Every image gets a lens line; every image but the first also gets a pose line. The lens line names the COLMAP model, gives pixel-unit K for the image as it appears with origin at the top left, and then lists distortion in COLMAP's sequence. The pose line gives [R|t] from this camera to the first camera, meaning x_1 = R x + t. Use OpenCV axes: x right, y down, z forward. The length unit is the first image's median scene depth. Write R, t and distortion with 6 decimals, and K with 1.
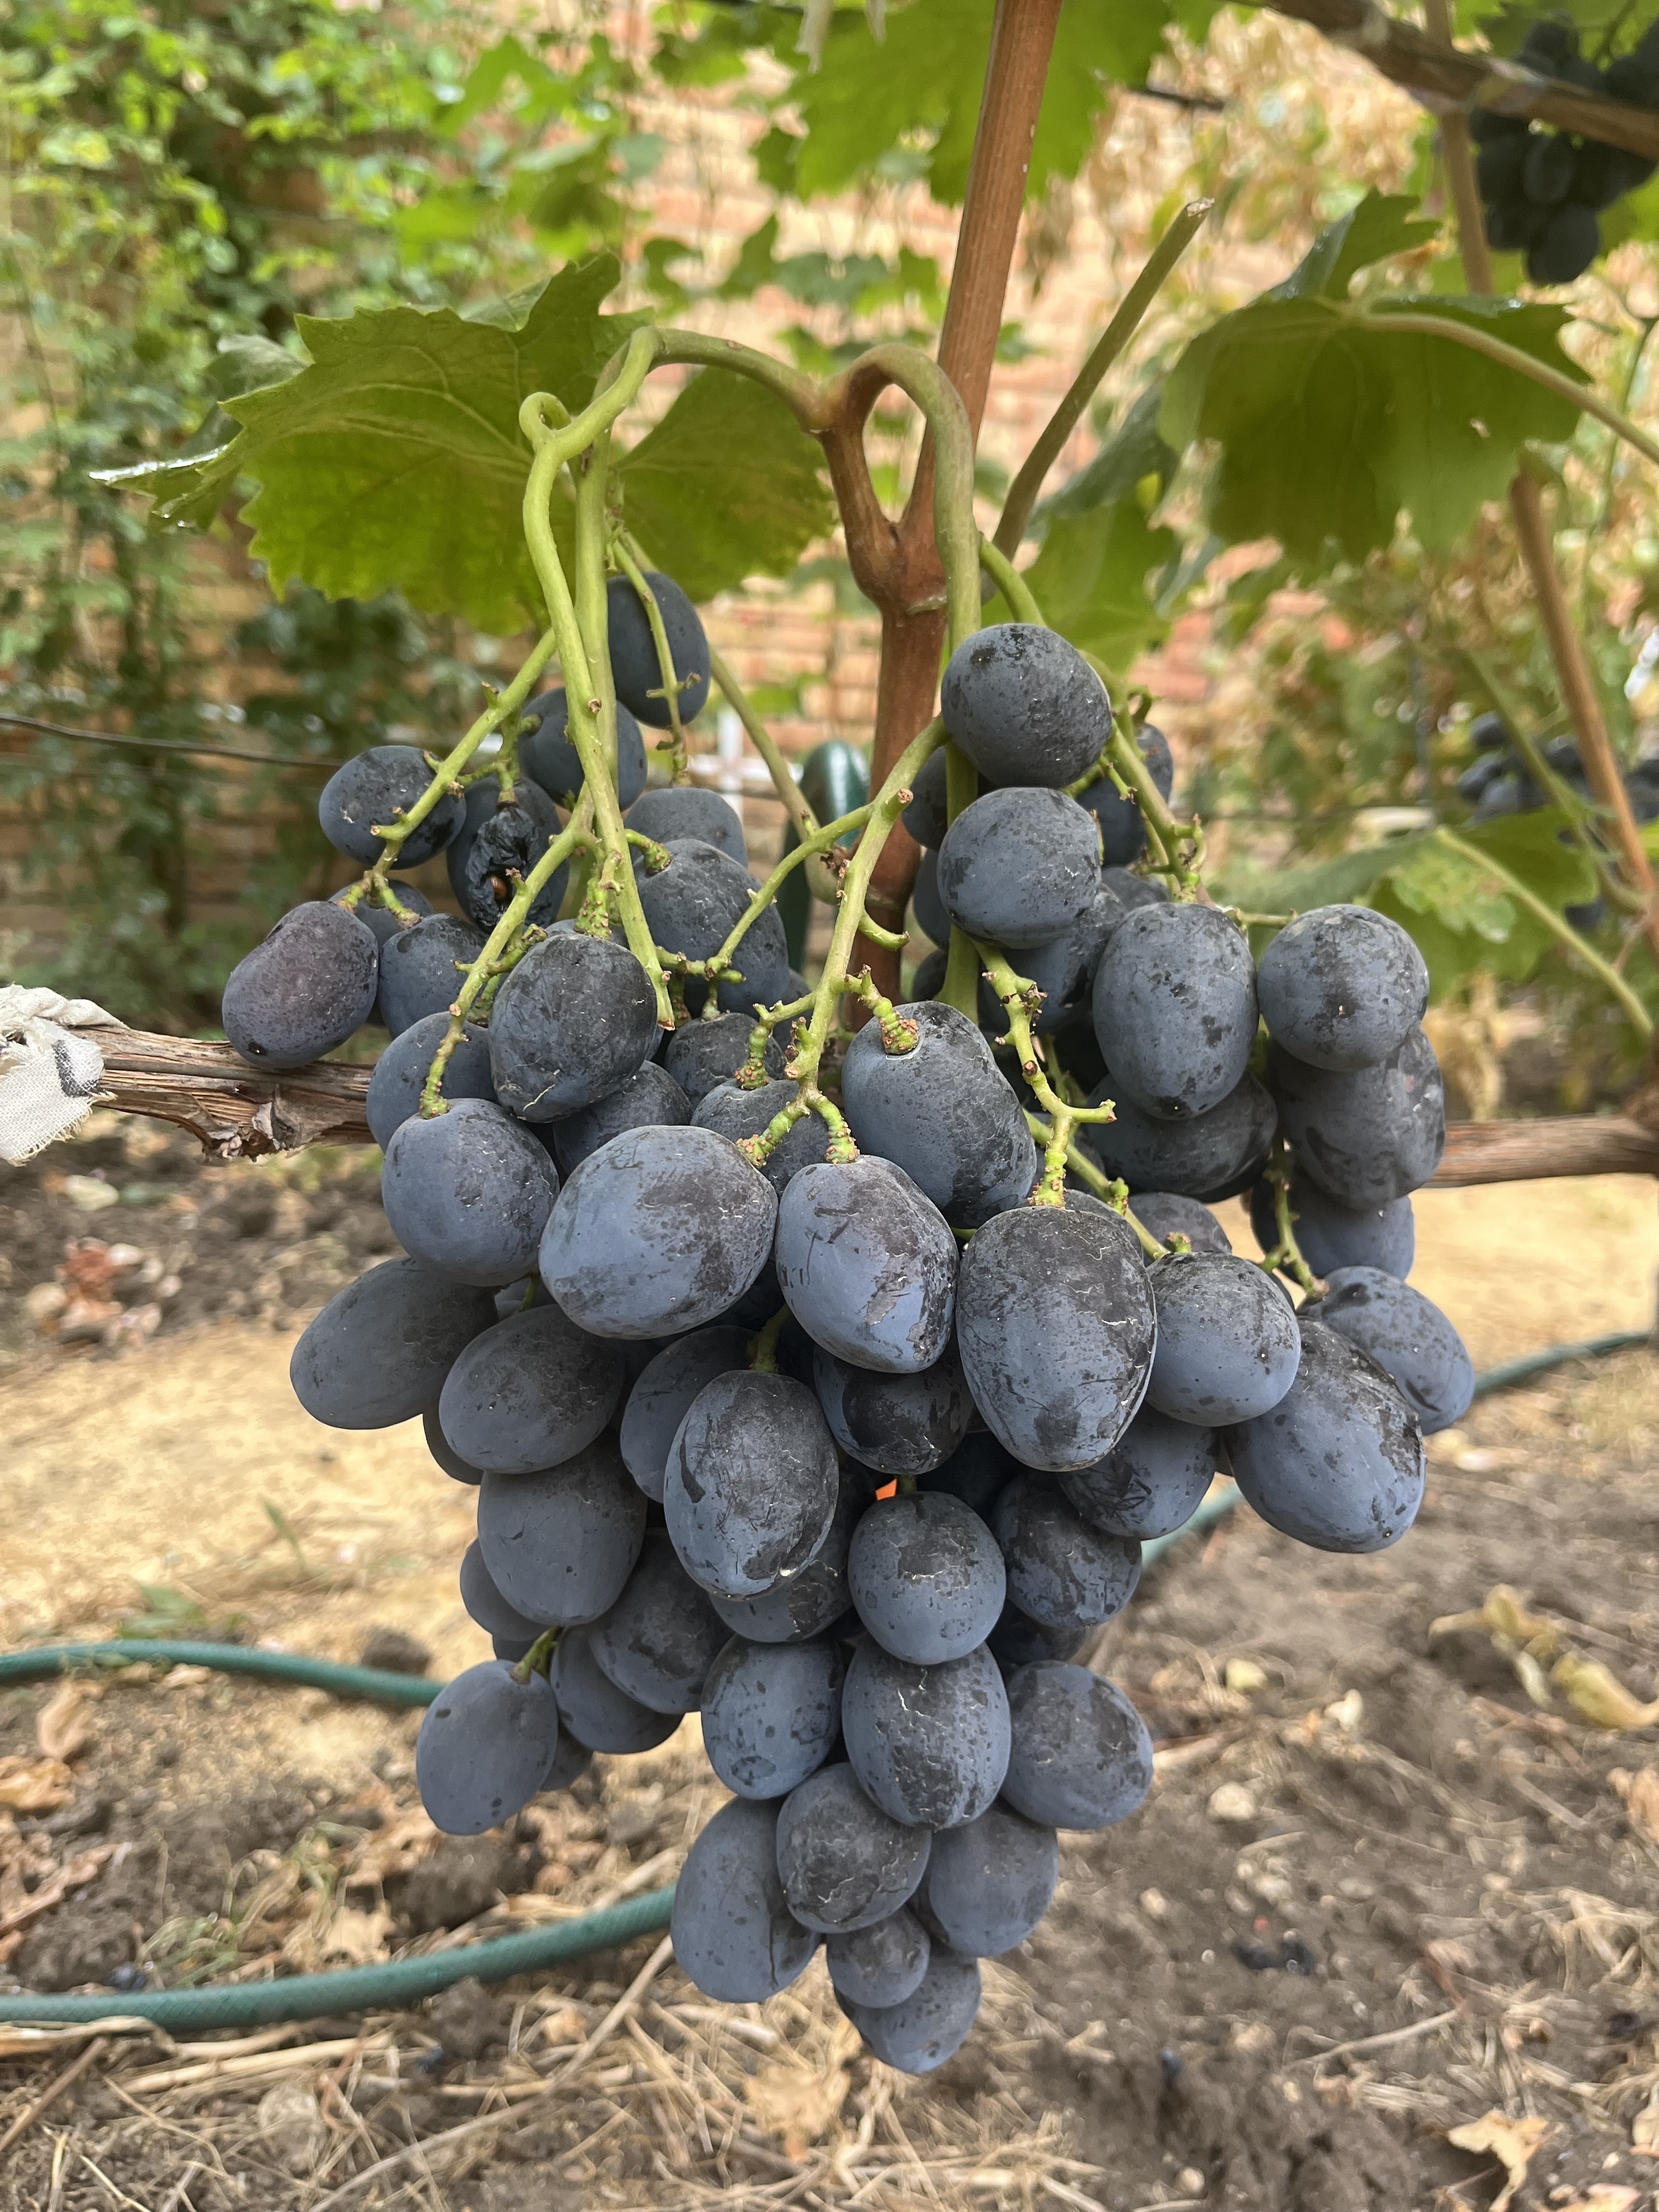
lens RADIAL K [[1571.5, 0, 829.5], [0, 1571.5, 1106.0], [0, 0, 1]] dist [-0.025061, 0.000738]
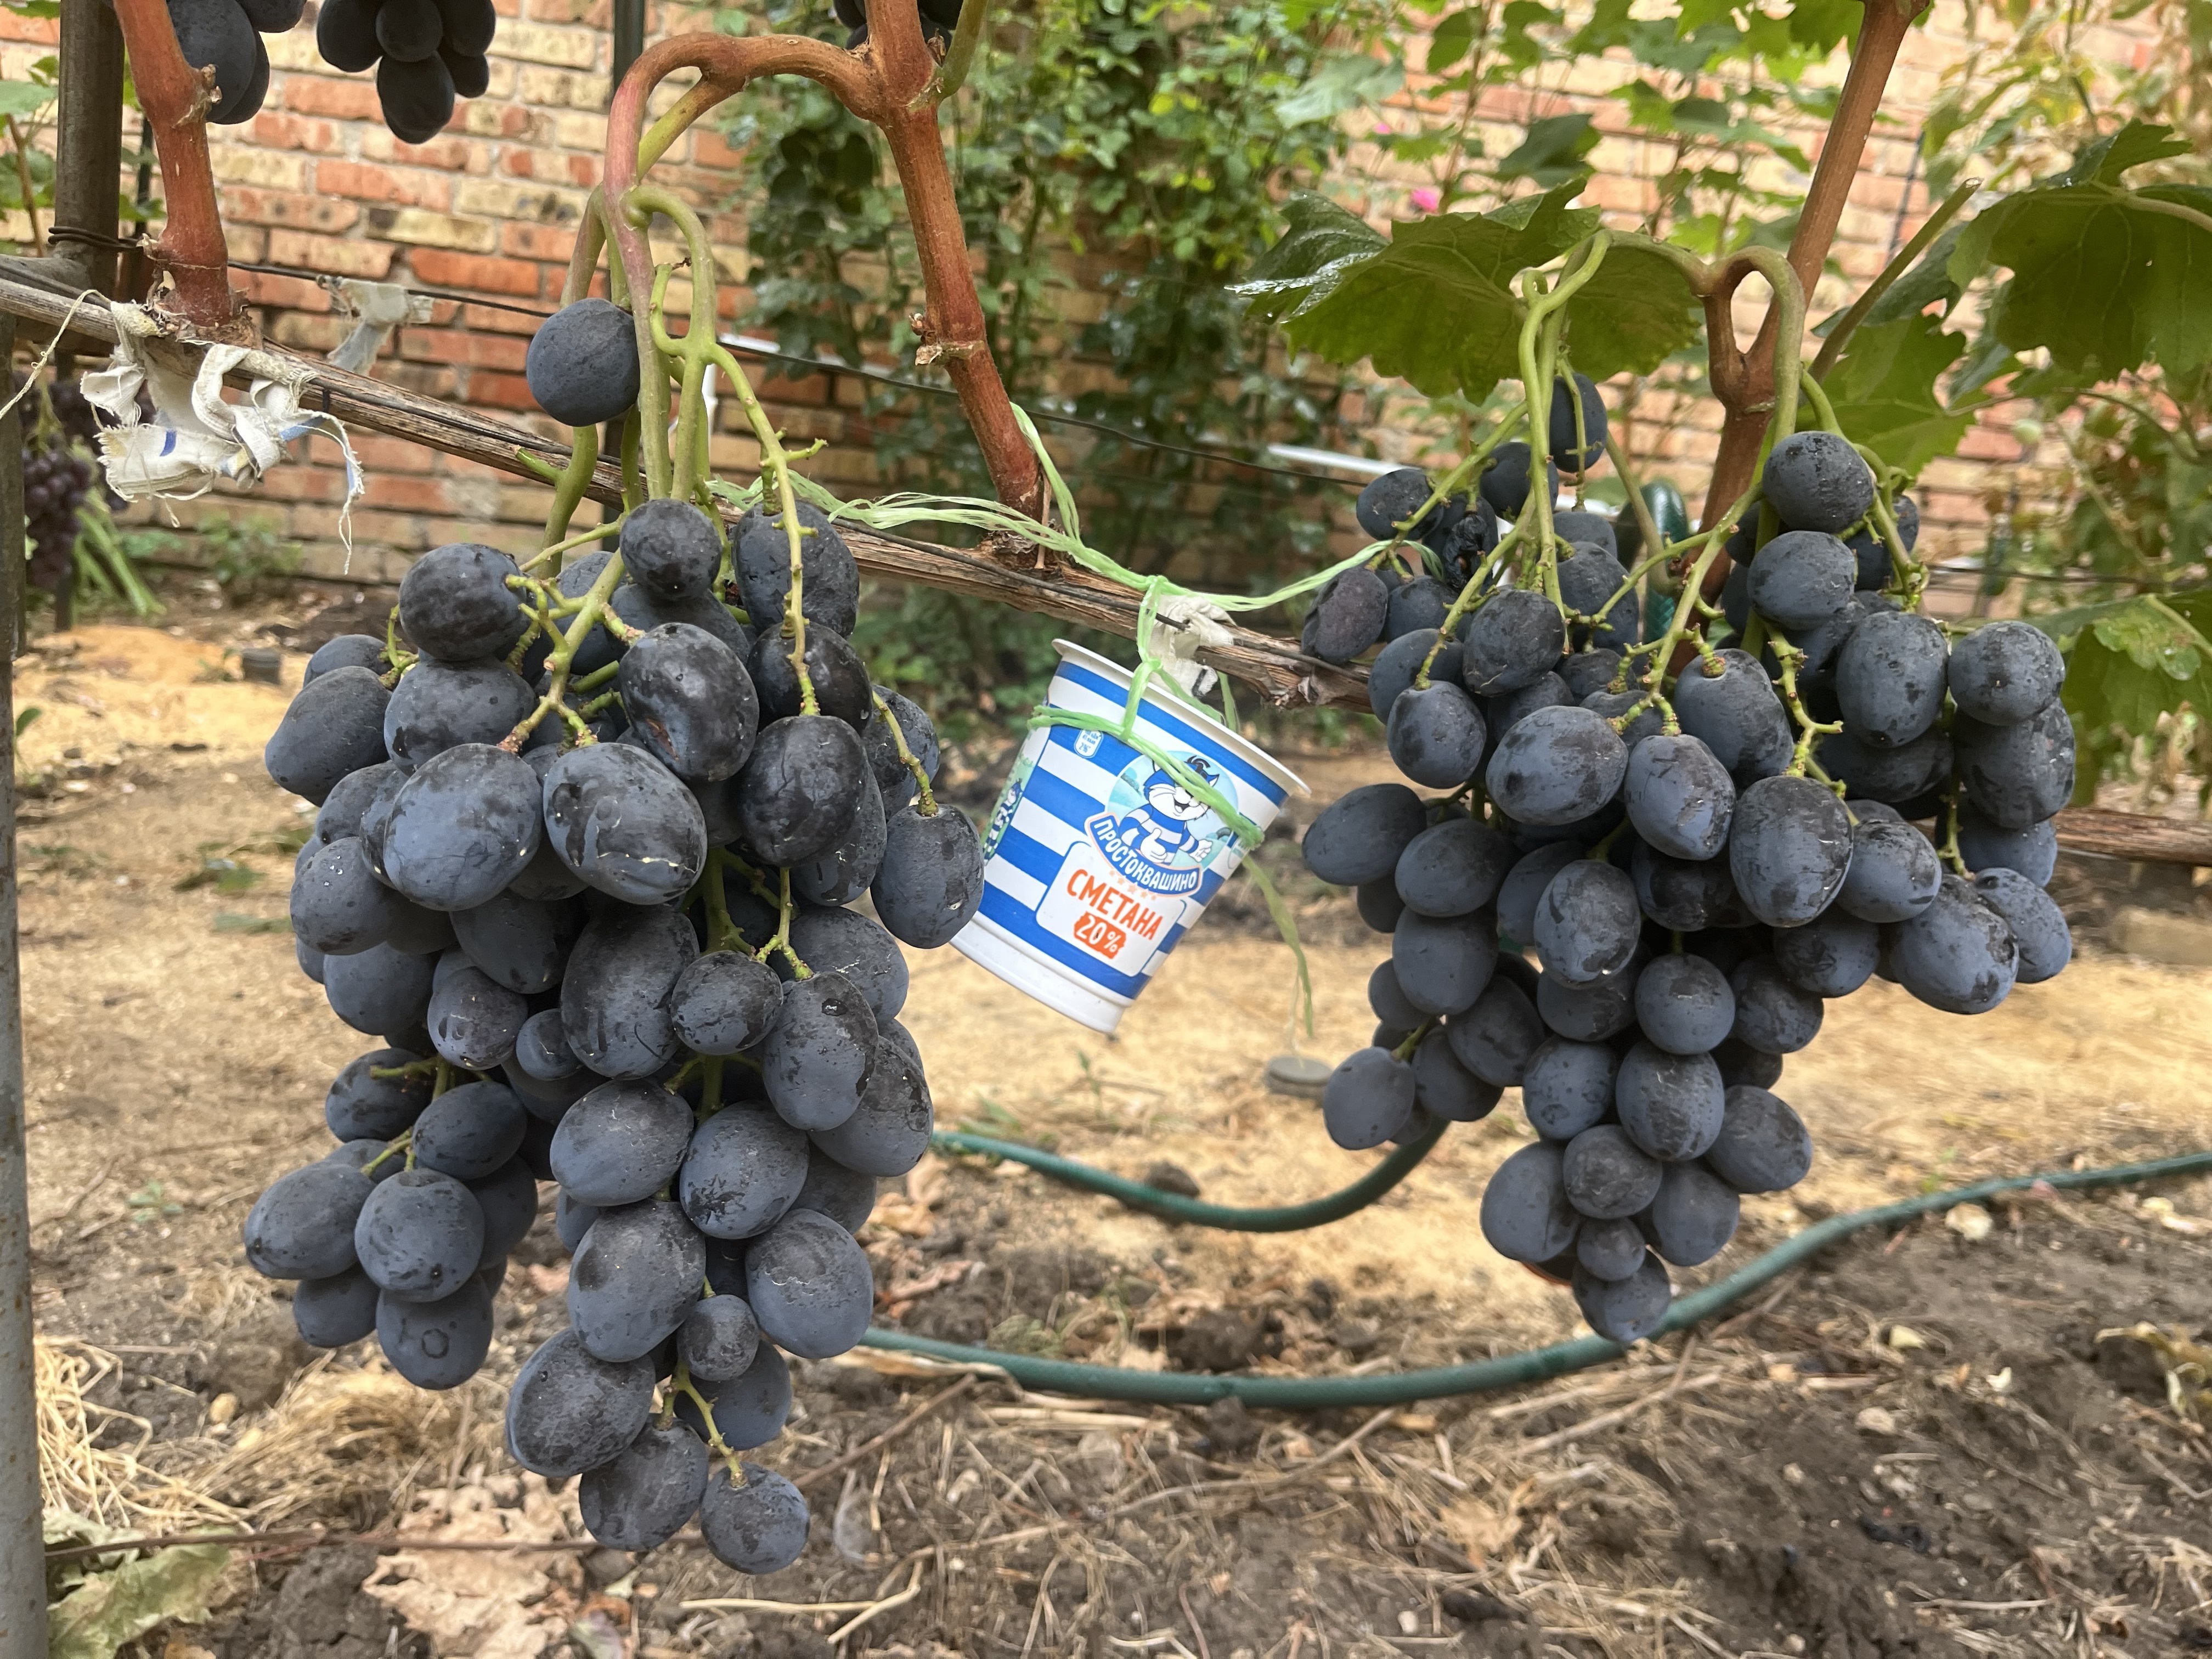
lens RADIAL K [[1639.3, 0, 1106.0], [0, 1639.3, 829.5], [0, 0, 1]] dist [0.002755, -0.054272]
pose [[0.958467, 0.131554, -0.253049, -0.050731], [-0.131842, 0.991143, 0.015897, 0.082719], [0.252899, 0.018126, 0.967323, -0.391571]]
